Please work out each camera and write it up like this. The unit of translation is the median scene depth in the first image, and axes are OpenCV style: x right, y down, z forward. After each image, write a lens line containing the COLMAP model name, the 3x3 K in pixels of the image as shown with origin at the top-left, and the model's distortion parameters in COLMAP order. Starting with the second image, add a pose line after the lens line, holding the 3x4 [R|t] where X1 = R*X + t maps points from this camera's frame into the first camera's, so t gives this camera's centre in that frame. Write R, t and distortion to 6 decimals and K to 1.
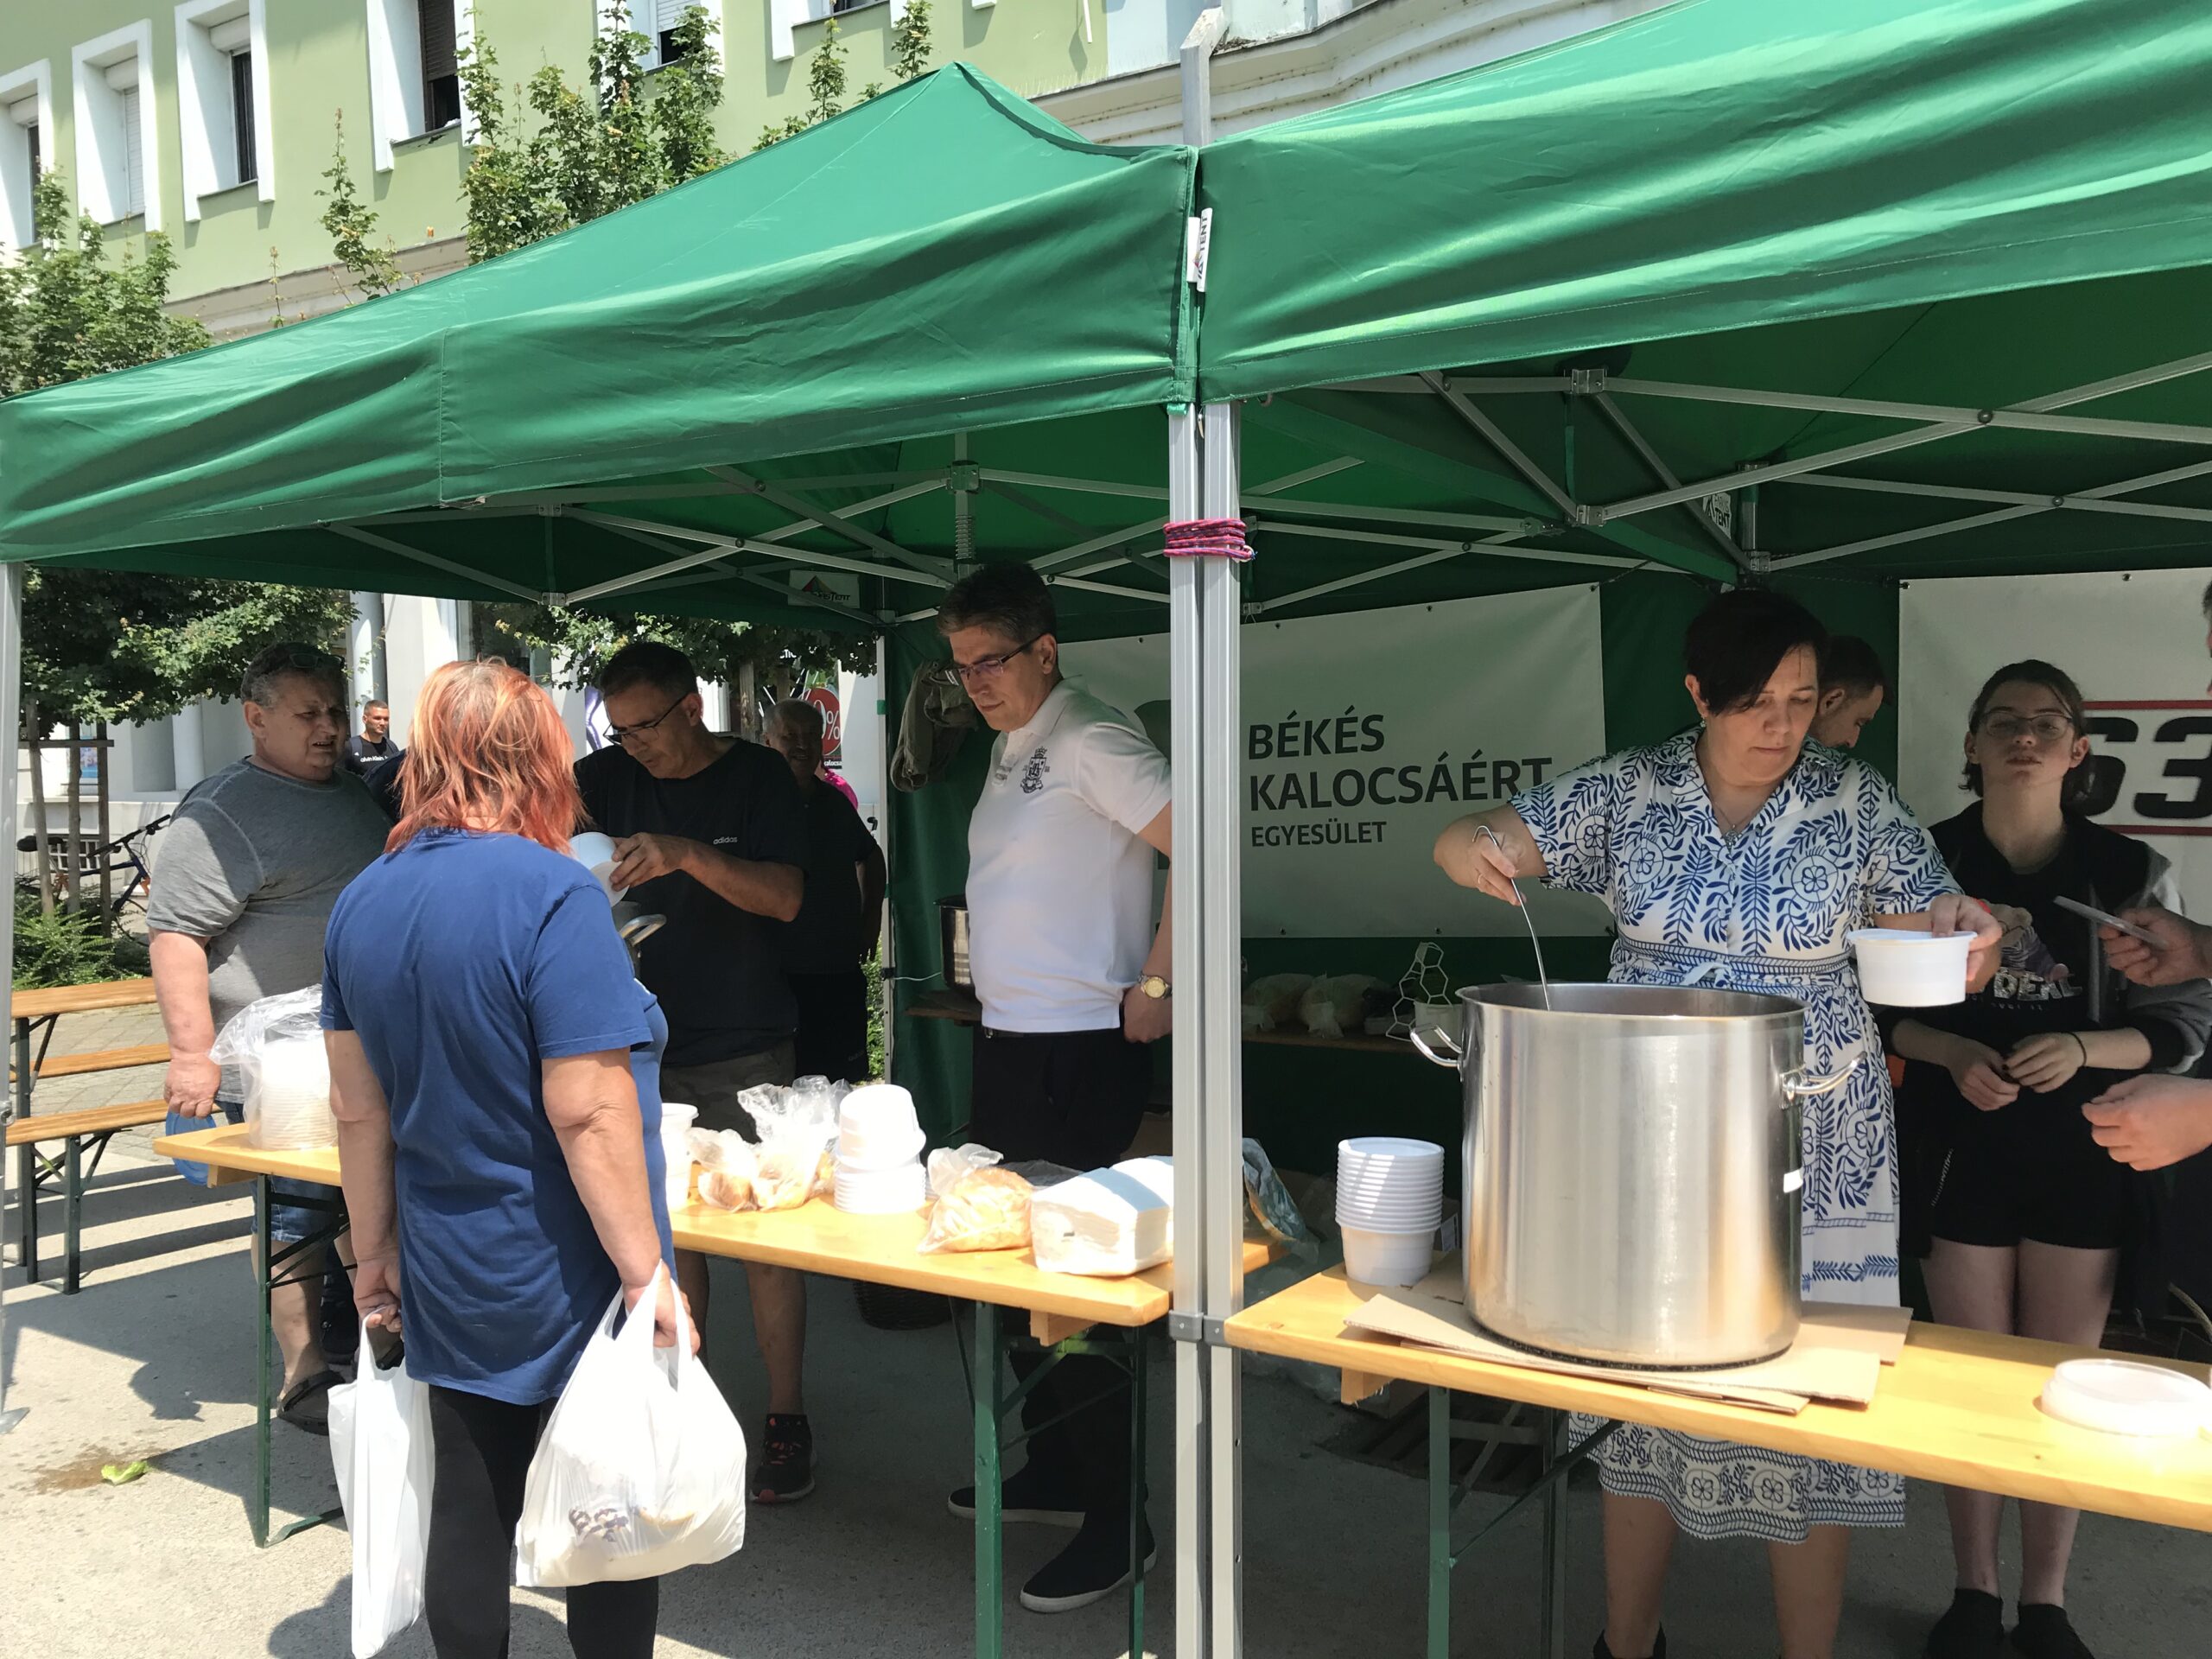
lens RADIAL K [[1903.8, 0, 1115.7], [0, 1903.8, 822.5], [0, 0, 1]] dist [0.062613, -0.006873]
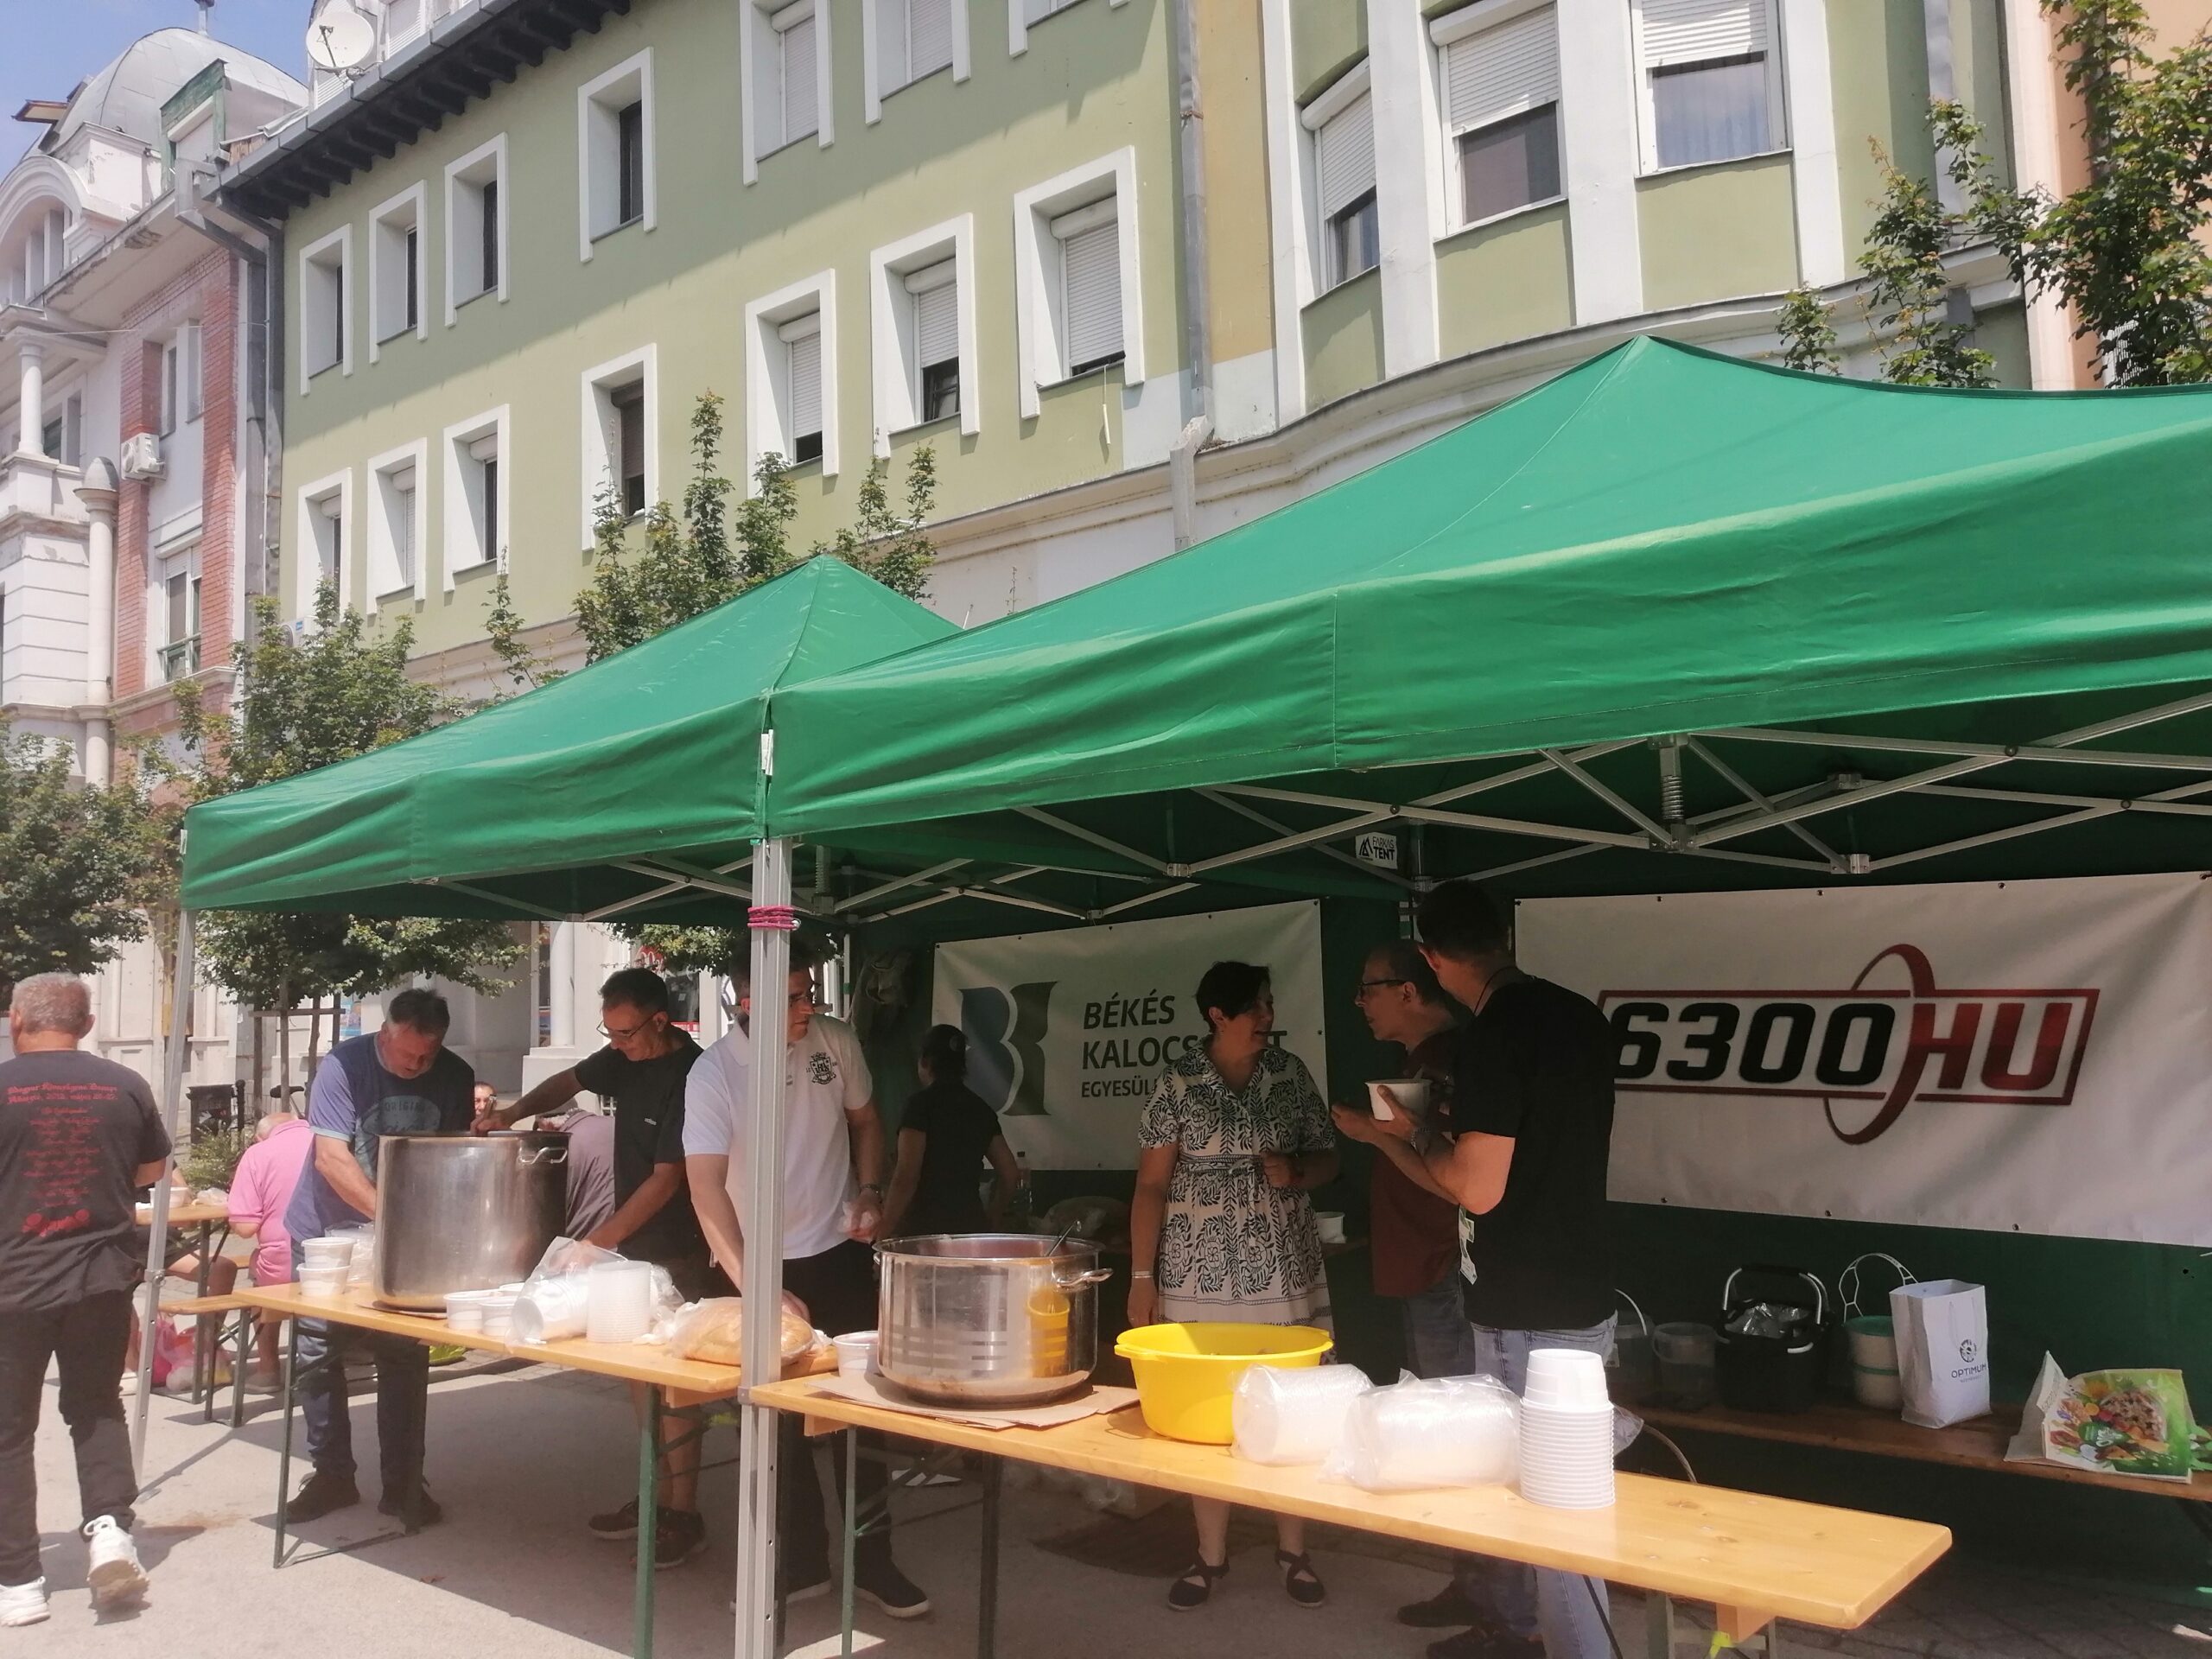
lens RADIAL K [[1849.1, 0, 1106.0], [0, 1849.1, 829.5], [0, 0, 1]] dist [0.074875, -0.006850]
pose [[0.990824, -0.015323, -0.134285, 0.271213], [-0.002031, 0.991752, -0.128156, -0.006635], [0.135141, 0.127253, 0.982621, -0.286114]]
